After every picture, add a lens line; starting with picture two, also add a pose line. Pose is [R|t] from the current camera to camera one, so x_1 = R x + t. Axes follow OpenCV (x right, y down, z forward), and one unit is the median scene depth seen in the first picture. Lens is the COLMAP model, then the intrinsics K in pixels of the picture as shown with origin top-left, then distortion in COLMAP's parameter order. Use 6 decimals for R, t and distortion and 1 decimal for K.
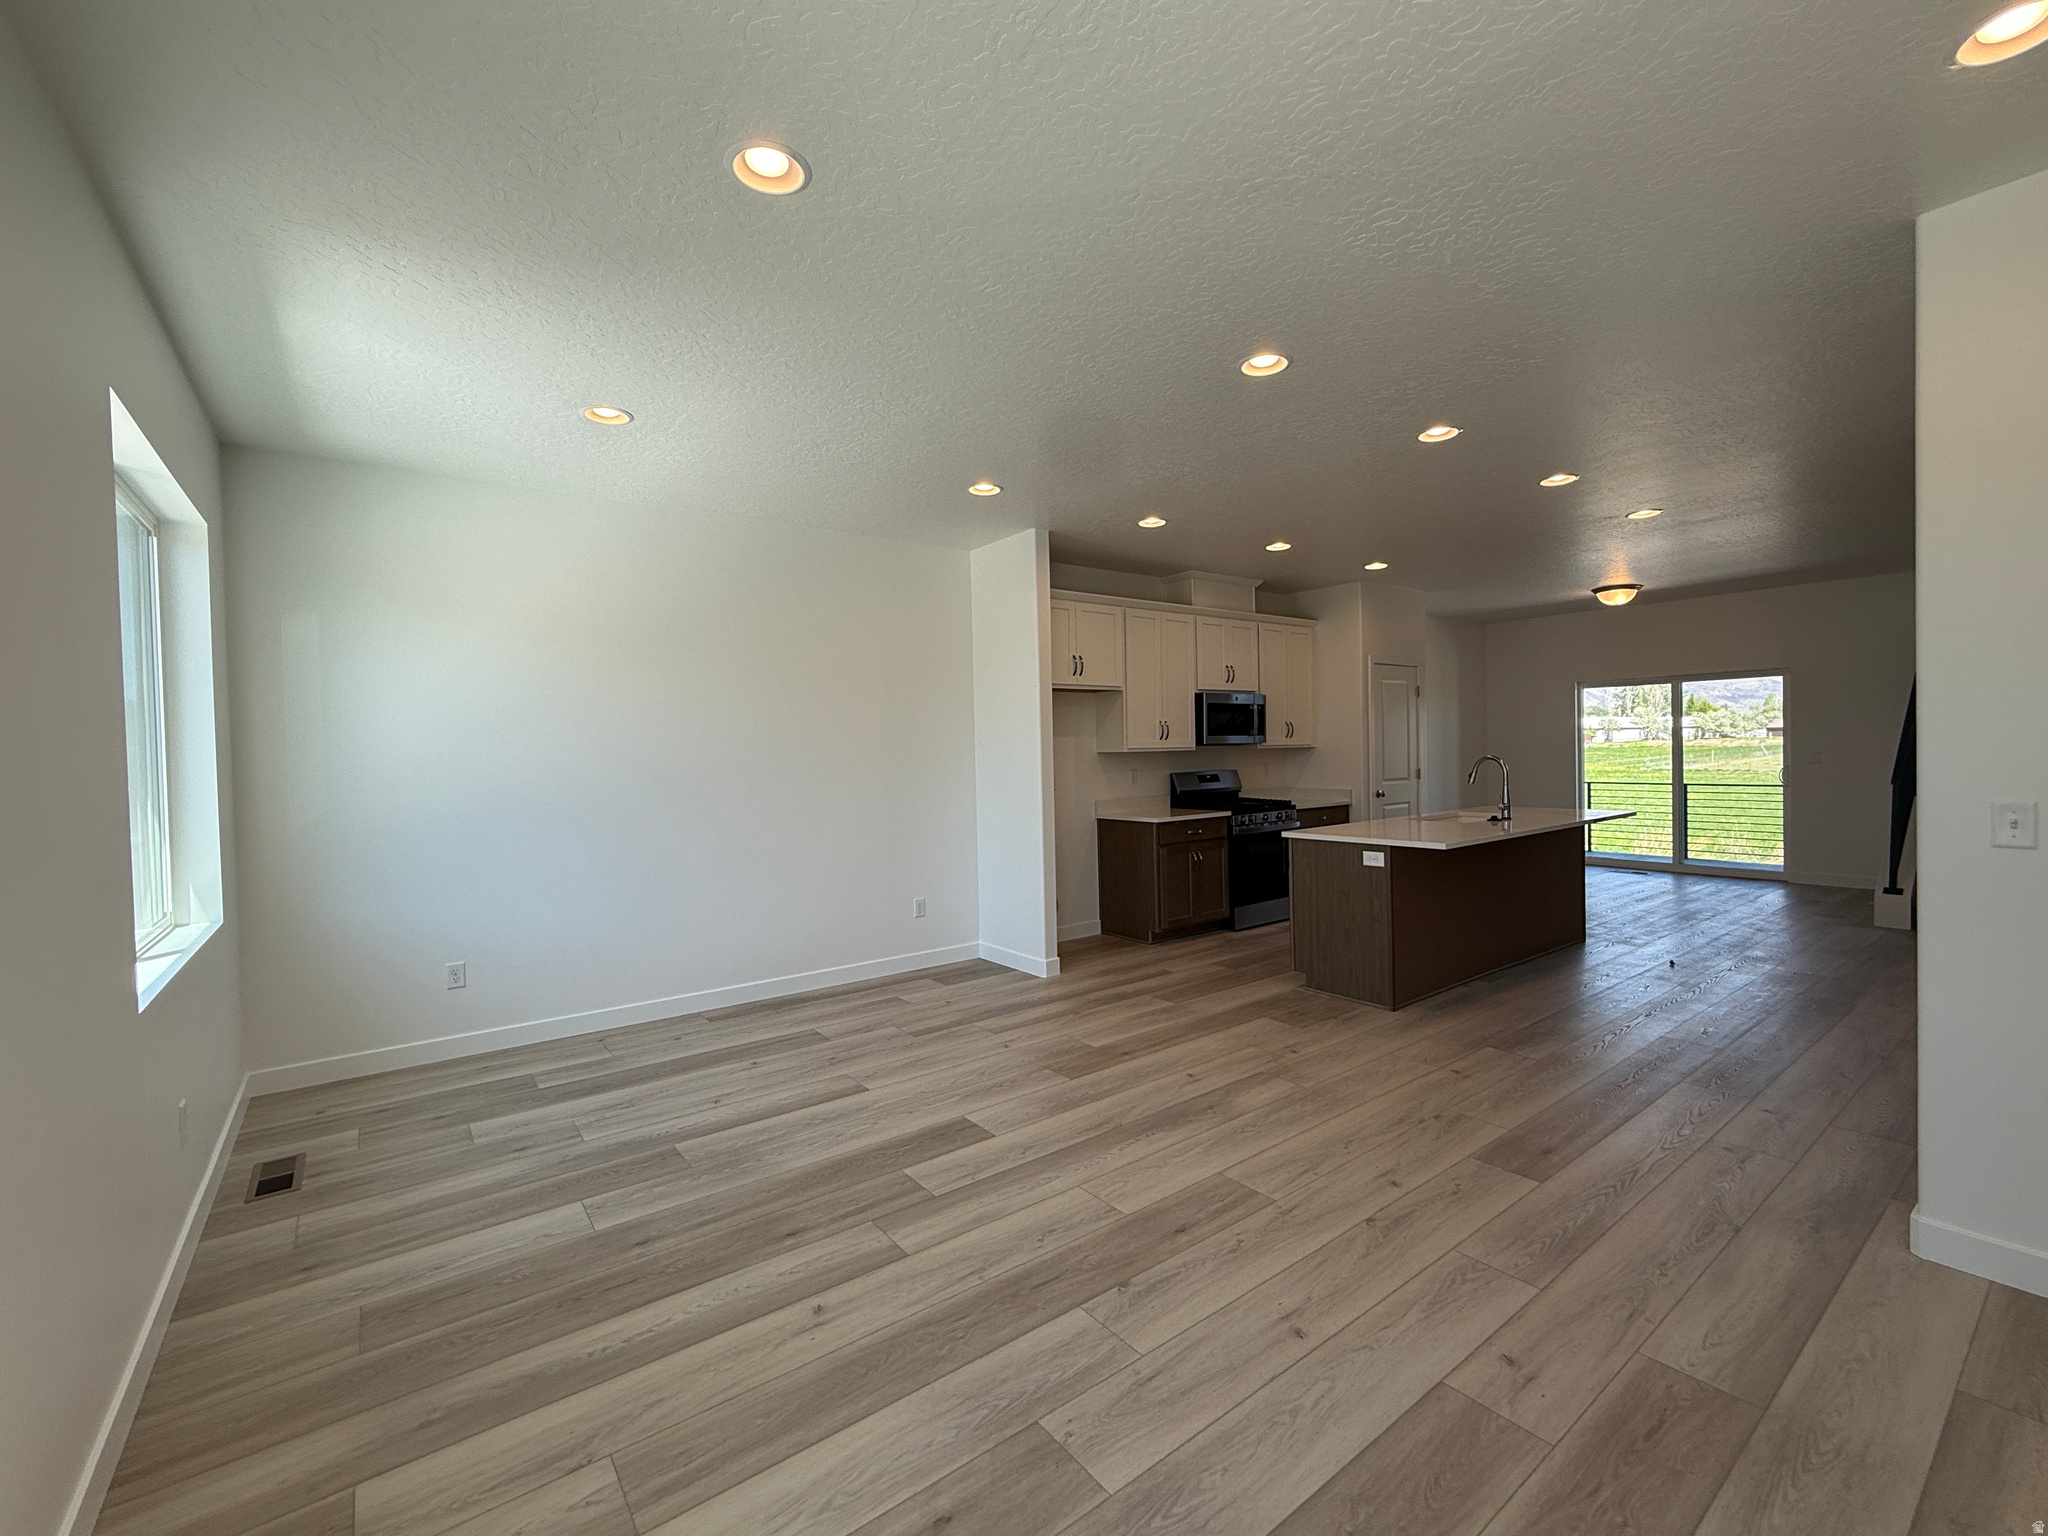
lens RADIAL K [[866.9, 0, 1019.2], [0, 866.9, 764.1], [0, 0, 1]] dist [-0.002612, 0.001885]
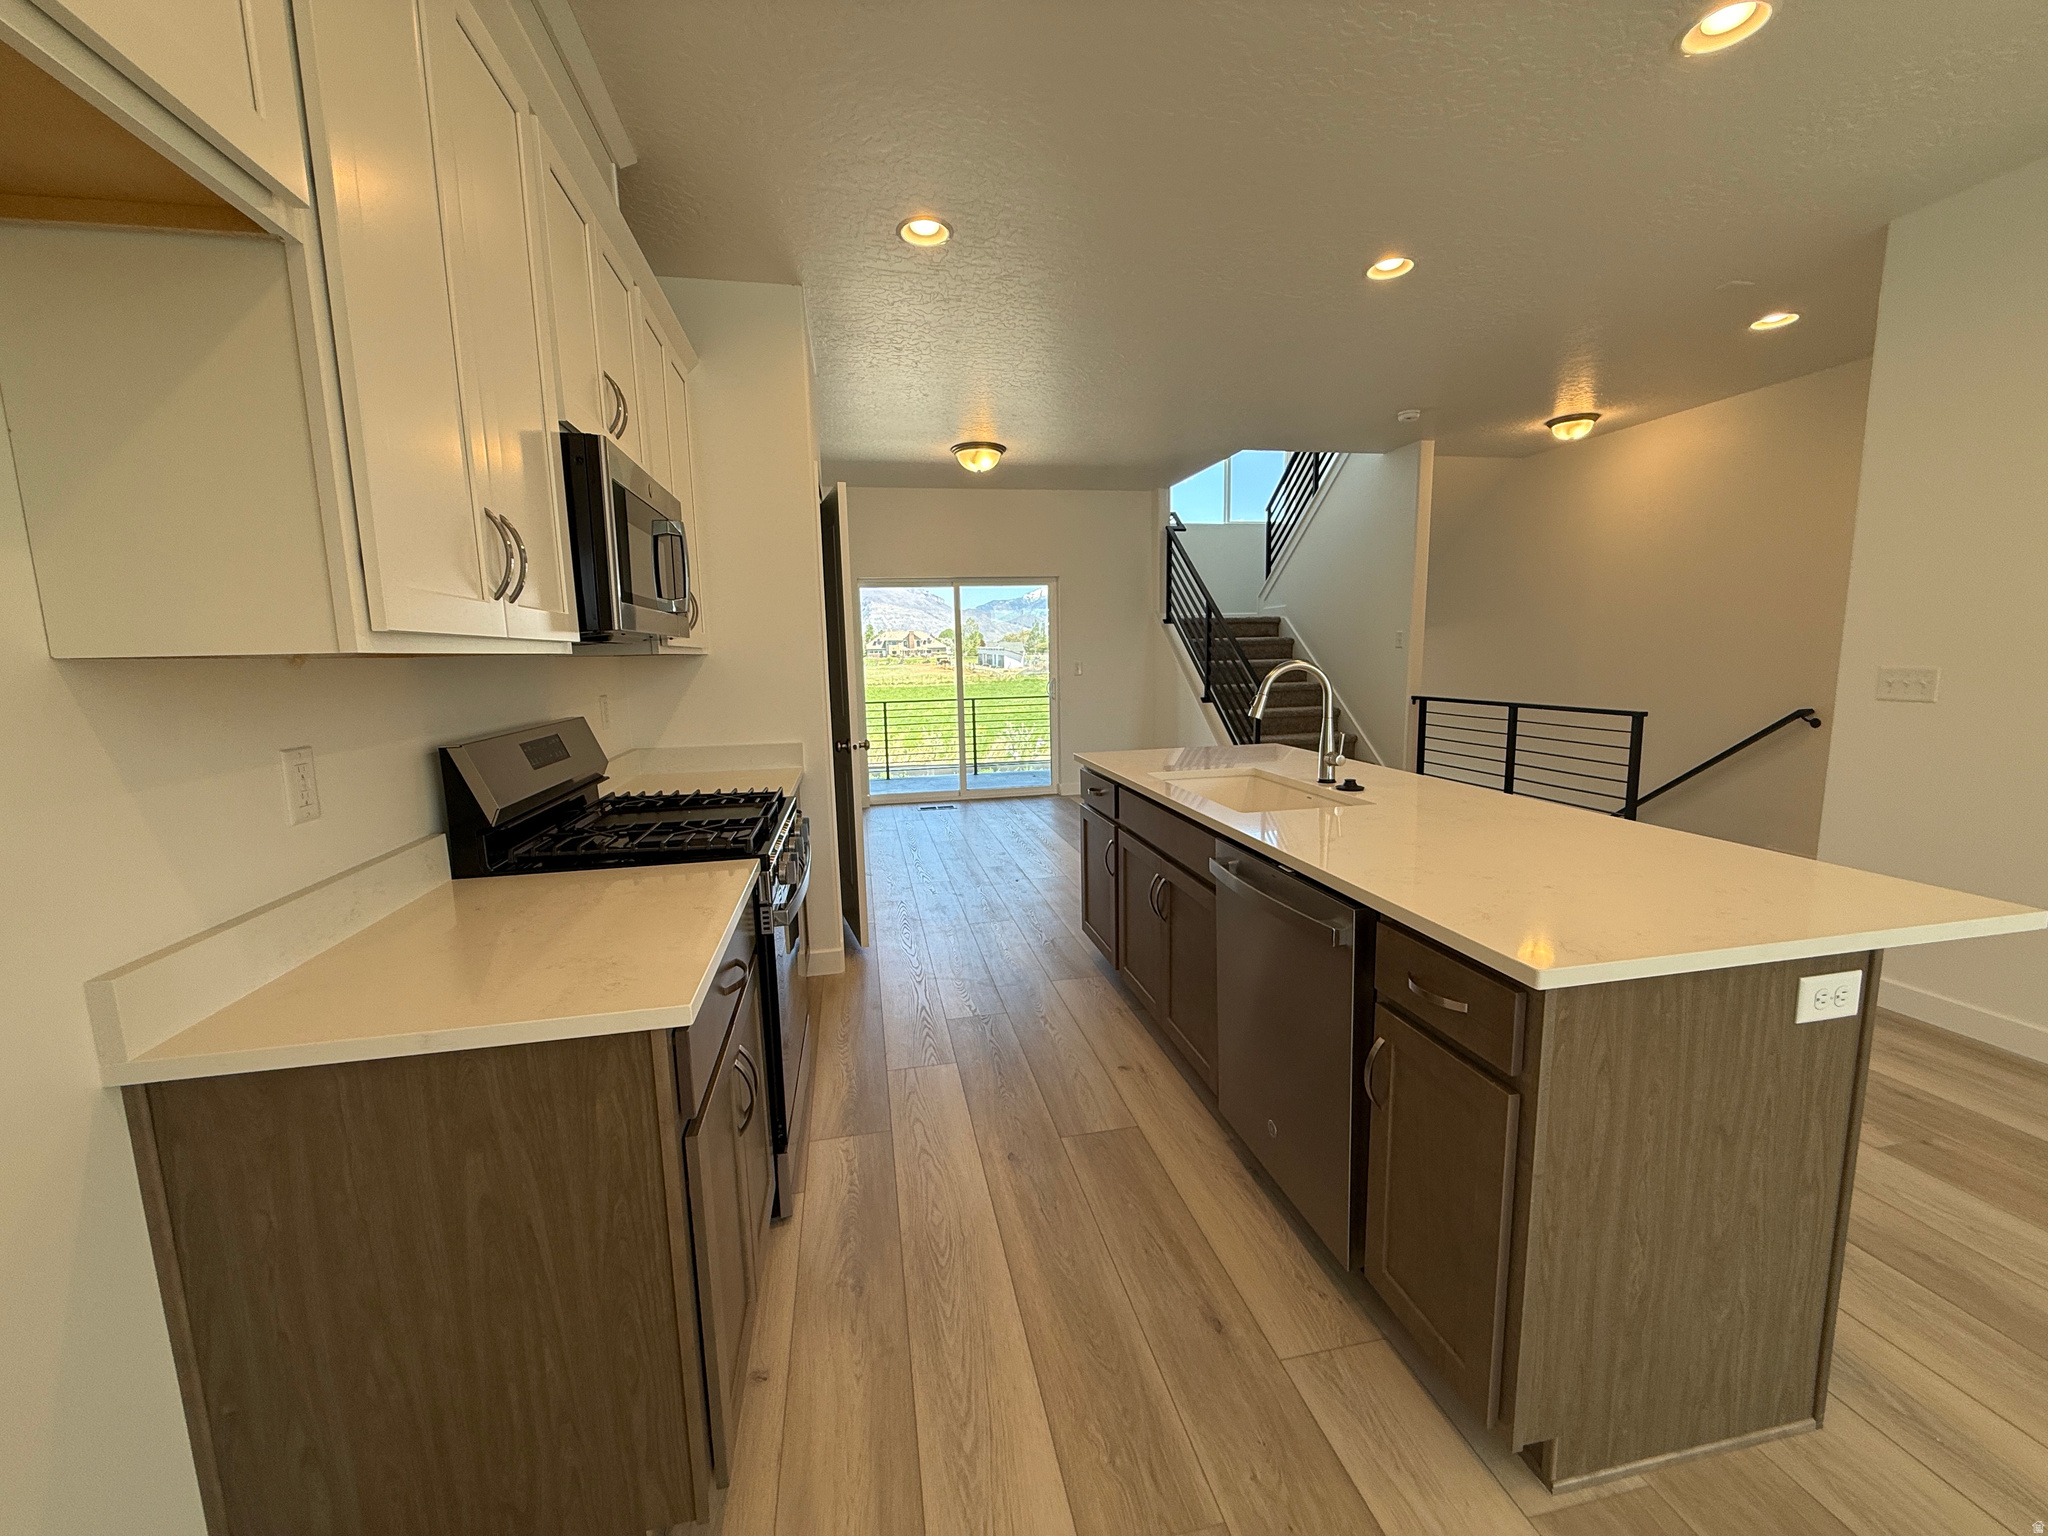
lens RADIAL K [[814.9, 0, 1017.1], [0, 814.9, 765.9], [0, 0, 1]] dist [-0.000782, 0.000962]
pose [[0.431759, -0.114684, 0.894669, 0.042431], [0.029917, 0.993159, 0.112872, -0.007348], [-0.901493, -0.021967, 0.432236, 0.971232]]
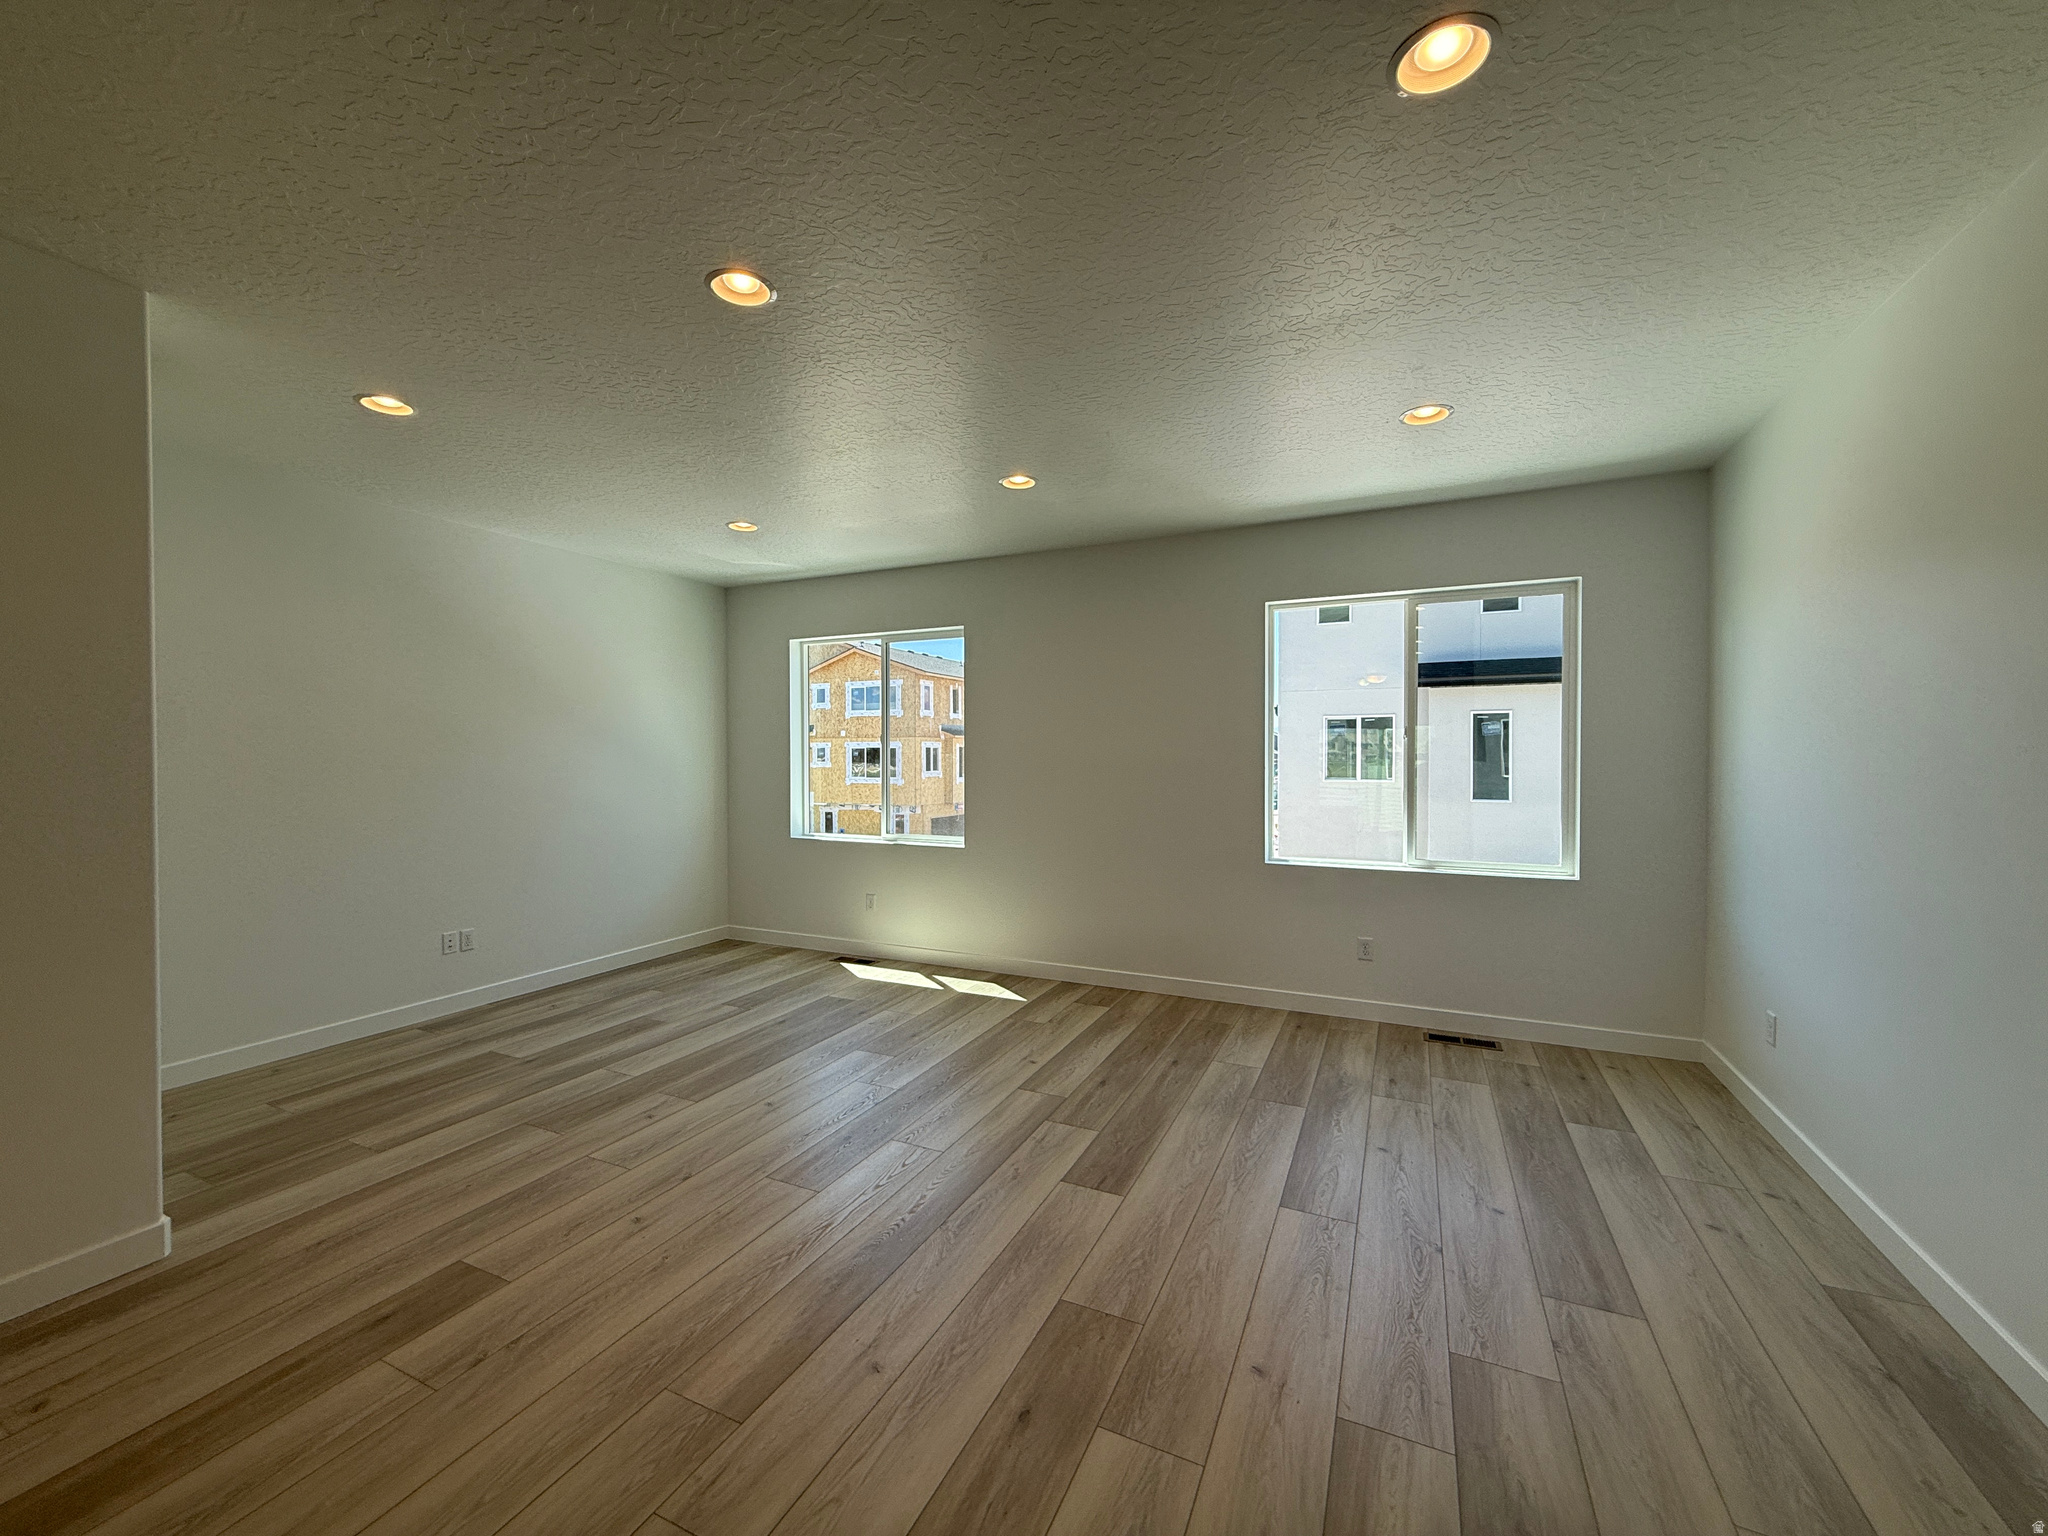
lens RADIAL K [[814.9, 0, 1024.9], [0, 814.9, 767.5], [0, 0, 1]] dist [-0.000782, 0.000962]
pose [[-0.882868, 0.028395, -0.468762, 0.240076], [0.011599, 0.999184, 0.038678, -0.028031], [0.469478, 0.028711, -0.882477, 1.035546]]
